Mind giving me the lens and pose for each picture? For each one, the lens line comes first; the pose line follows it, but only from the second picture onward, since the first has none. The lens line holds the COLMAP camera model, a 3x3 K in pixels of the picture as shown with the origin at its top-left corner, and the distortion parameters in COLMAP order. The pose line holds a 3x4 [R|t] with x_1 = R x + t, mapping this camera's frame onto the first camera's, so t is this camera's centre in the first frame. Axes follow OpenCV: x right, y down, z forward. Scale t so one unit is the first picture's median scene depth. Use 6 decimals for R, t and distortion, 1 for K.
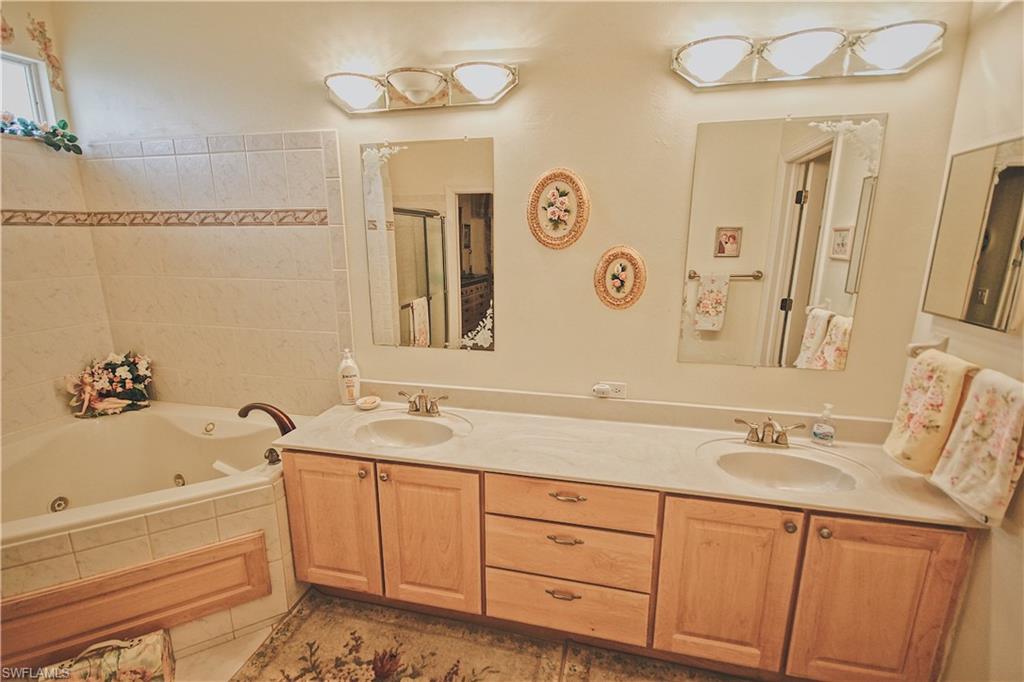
lens RADIAL K [[472.6, 0, 504.6], [0, 472.6, 354.5], [0, 0, 1]] dist [0.010162, -0.009228]
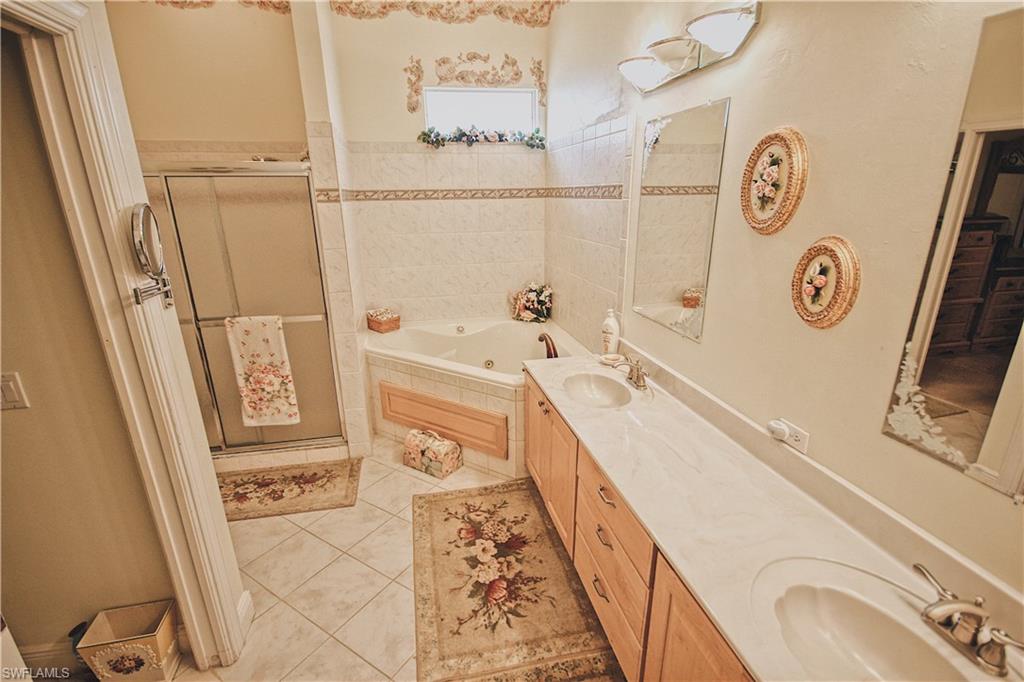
lens RADIAL K [[472.6, 0, 506.5], [0, 472.6, 354.7], [0, 0, 1]] dist [0.010162, -0.009228]
pose [[0.437075, 0.282995, -0.853744, 0.649241], [-0.195842, 0.956380, 0.216755, -0.120533], [0.877845, 0.072460, 0.473433, 0.275310]]
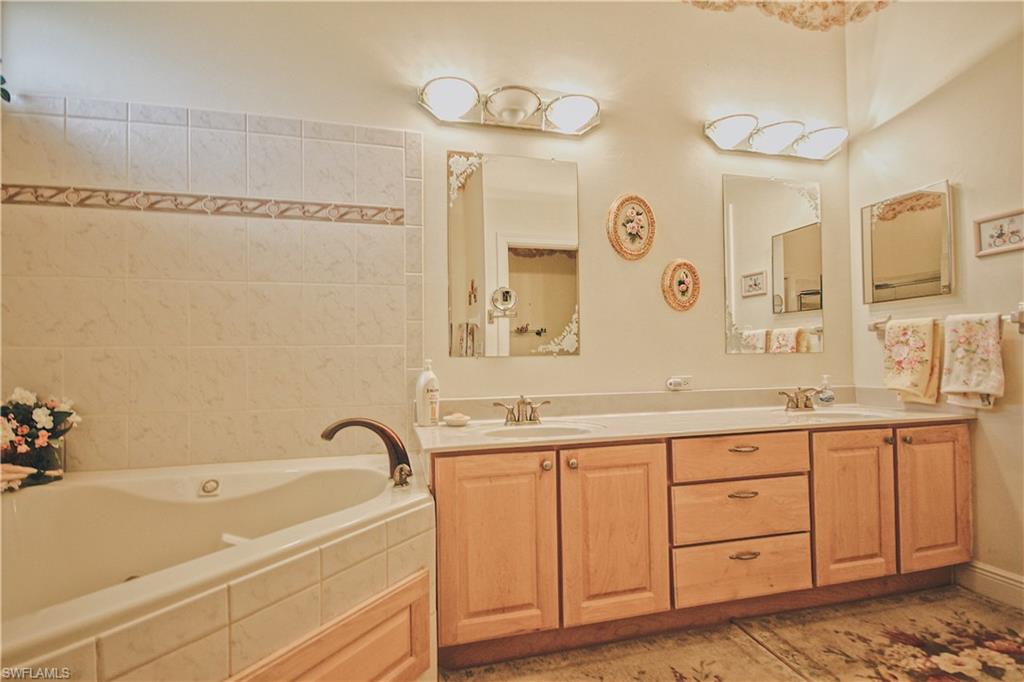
lens RADIAL K [[472.6, 0, 505.1], [0, 472.6, 354.7], [0, 0, 1]] dist [0.010162, -0.009228]
pose [[0.884781, -0.006744, 0.465959, -0.701684], [0.122094, 0.968321, -0.217823, 0.213371], [-0.449729, 0.249617, 0.857575, 0.214193]]
